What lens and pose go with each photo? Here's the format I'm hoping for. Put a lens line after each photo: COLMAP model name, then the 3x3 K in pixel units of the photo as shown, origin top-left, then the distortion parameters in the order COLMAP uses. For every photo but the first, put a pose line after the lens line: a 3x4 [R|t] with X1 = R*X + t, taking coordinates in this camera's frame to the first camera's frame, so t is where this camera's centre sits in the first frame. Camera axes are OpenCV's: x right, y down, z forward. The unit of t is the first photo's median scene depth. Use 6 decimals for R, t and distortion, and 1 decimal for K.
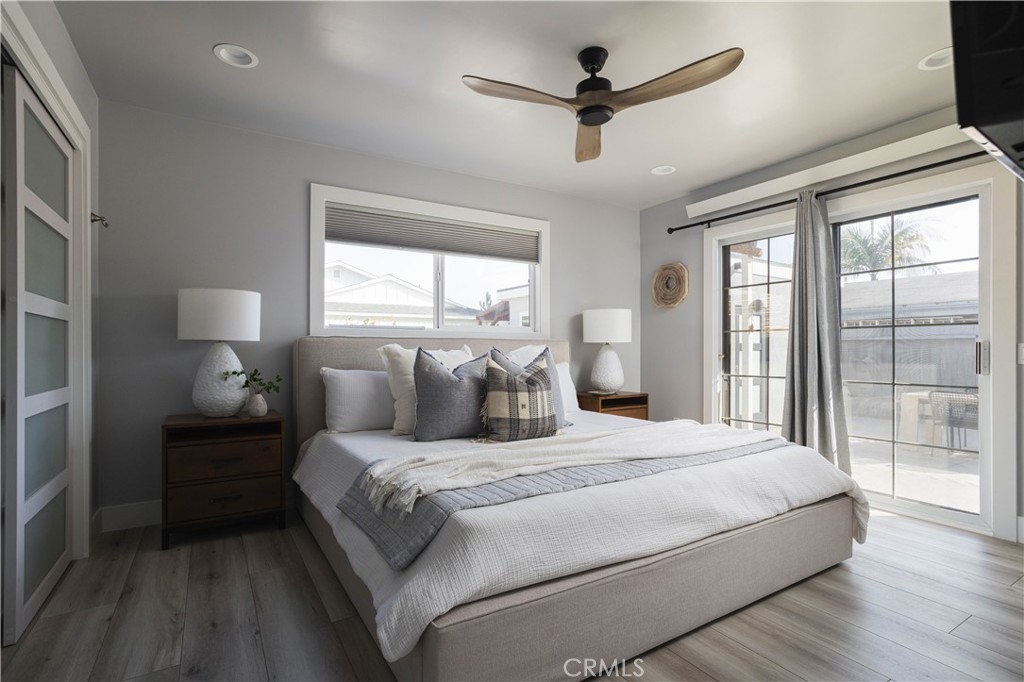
lens RADIAL K [[493.0, 0, 512.8], [0, 493.0, 346.8], [0, 0, 1]] dist [-0.023168, 0.000741]
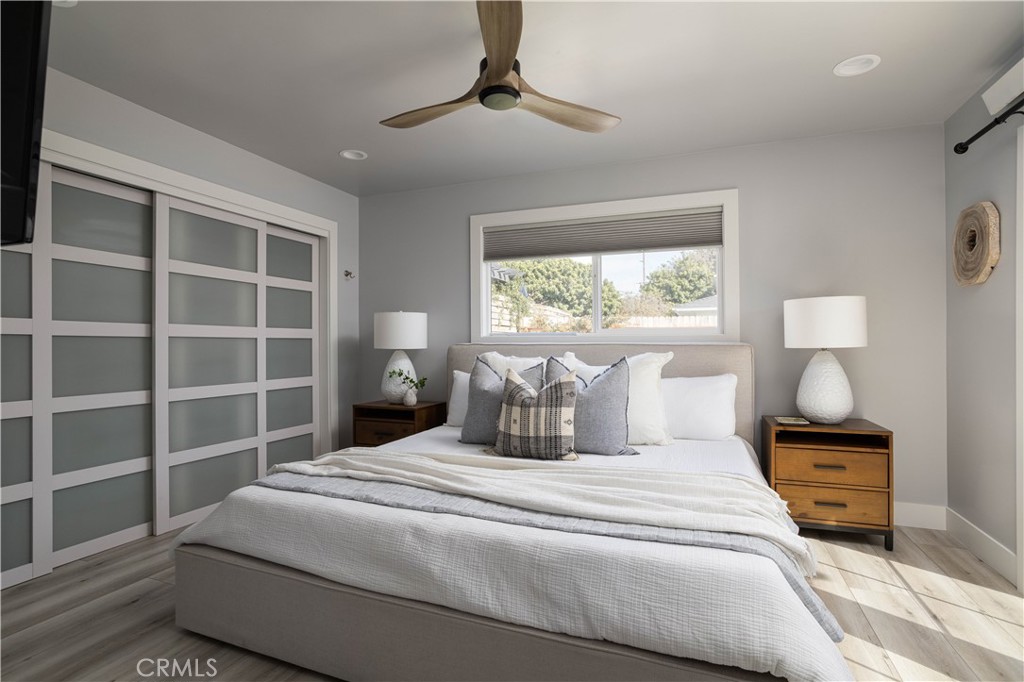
lens RADIAL K [[503.5, 0, 517.1], [0, 503.5, 342.3], [0, 0, 1]] dist [-0.017555, 0.001389]
pose [[0.602223, -0.003977, -0.798318, 0.667958], [0.005926, 0.999982, -0.000511, -0.025011], [0.798306, -0.004423, 0.602236, 0.360278]]
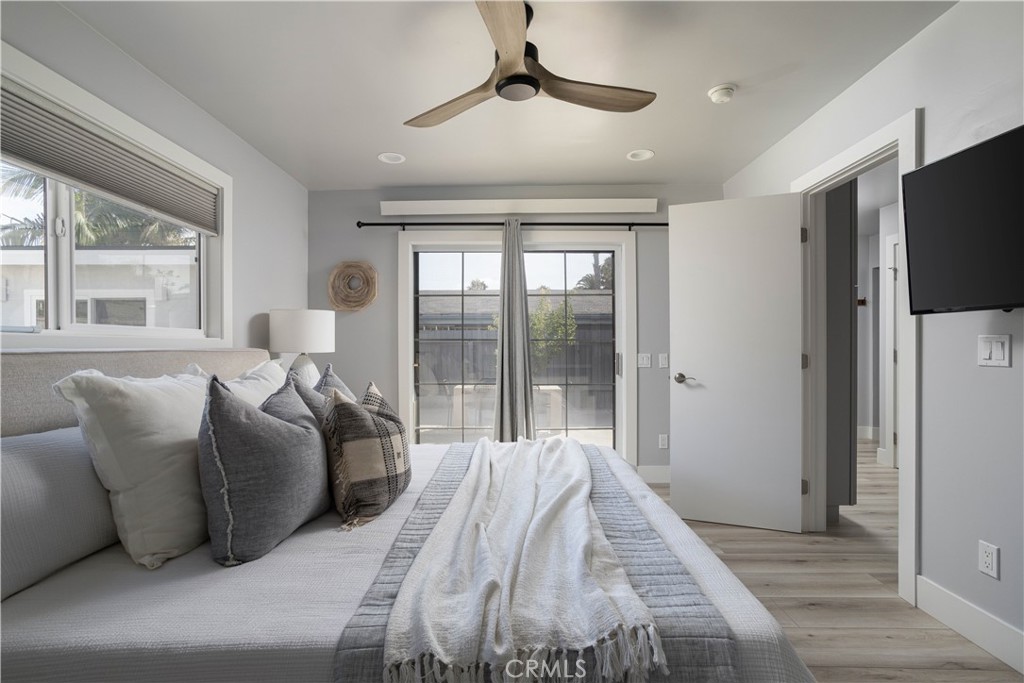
lens RADIAL K [[493.0, 0, 509.8], [0, 493.0, 346.1], [0, 0, 1]] dist [-0.023168, 0.000741]
pose [[0.538166, -0.002930, 0.842834, -0.399743], [0.001090, 0.999996, 0.002780, -0.027996], [-0.842838, -0.000577, 0.538167, 0.422581]]
